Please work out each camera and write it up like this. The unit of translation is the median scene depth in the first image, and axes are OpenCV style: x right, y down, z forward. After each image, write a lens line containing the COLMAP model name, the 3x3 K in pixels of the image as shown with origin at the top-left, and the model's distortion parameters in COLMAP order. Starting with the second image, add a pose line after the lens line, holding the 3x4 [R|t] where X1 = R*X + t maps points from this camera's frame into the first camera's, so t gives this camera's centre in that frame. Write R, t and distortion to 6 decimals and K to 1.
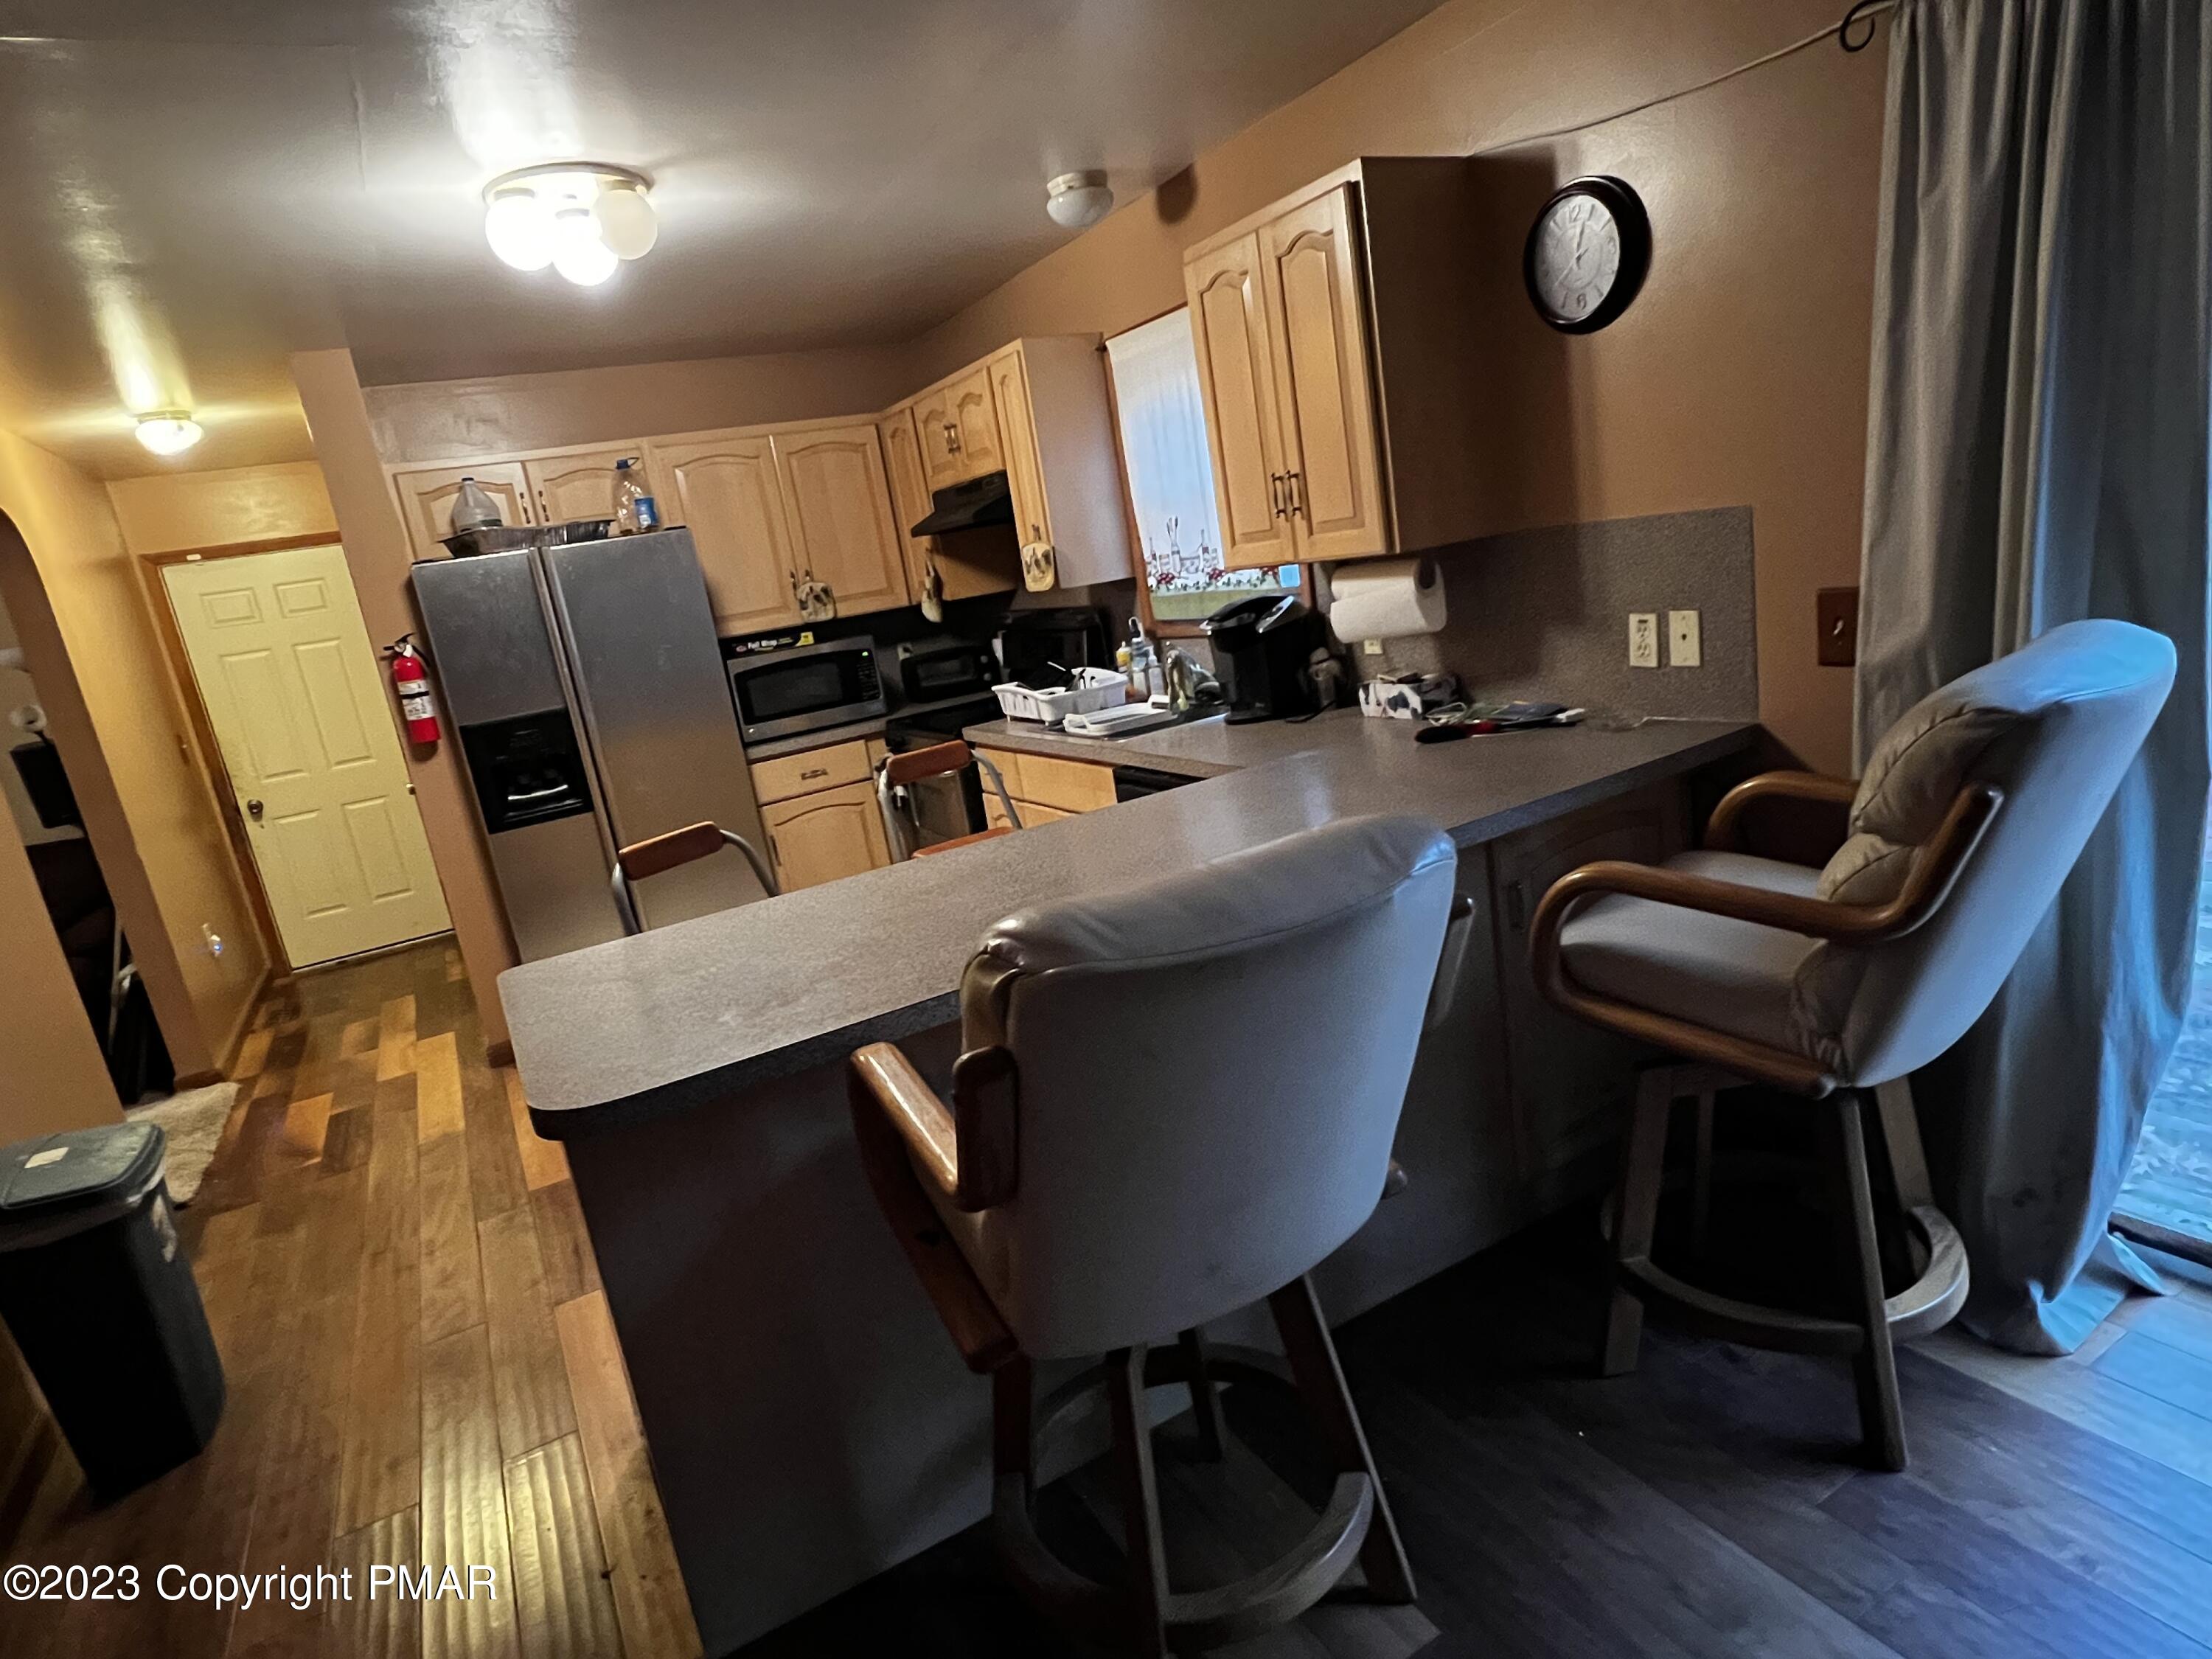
lens RADIAL K [[1235.4, 0, 1107.5], [0, 1235.4, 830.9], [0, 0, 1]] dist [0.004034, 0.001481]
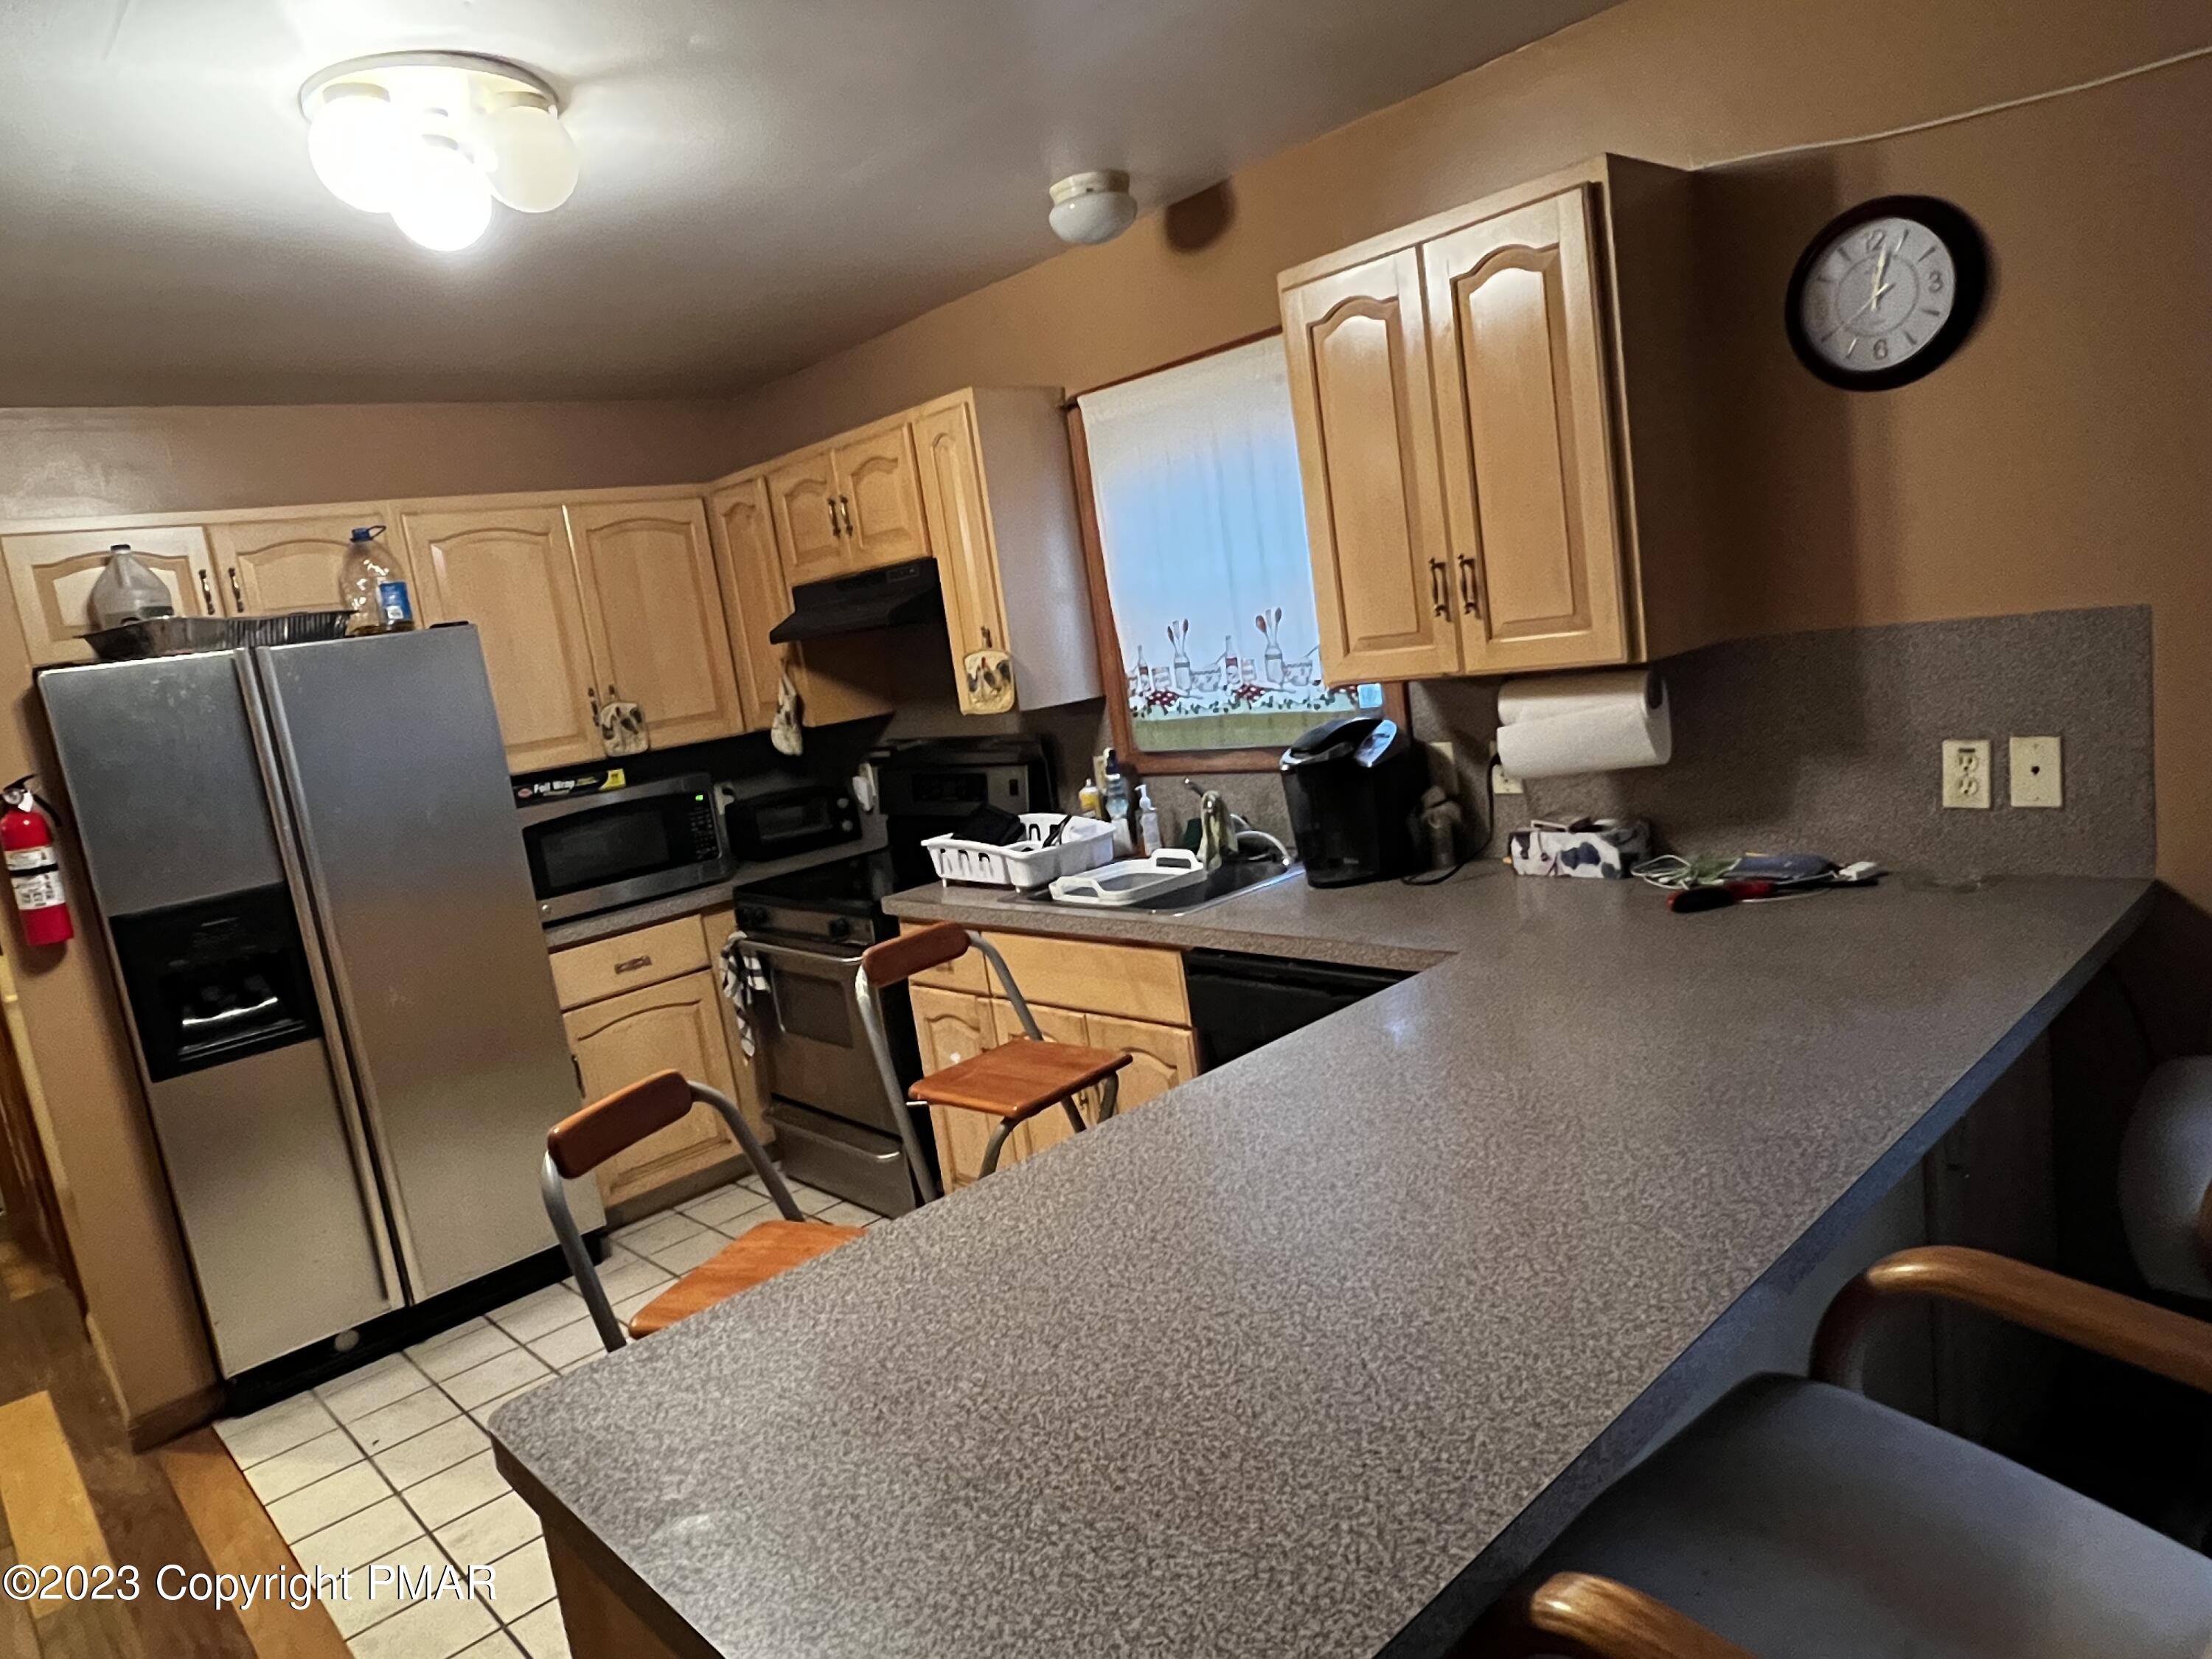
lens RADIAL K [[1388.7, 0, 1103.5], [0, 1388.7, 840.5], [0, 0, 1]] dist [0.009007, -0.006826]
pose [[0.972611, -0.017422, 0.231786, -0.192662], [0.041787, 0.994046, -0.100628, -0.030349], [-0.228652, 0.107557, 0.967548, 0.179554]]
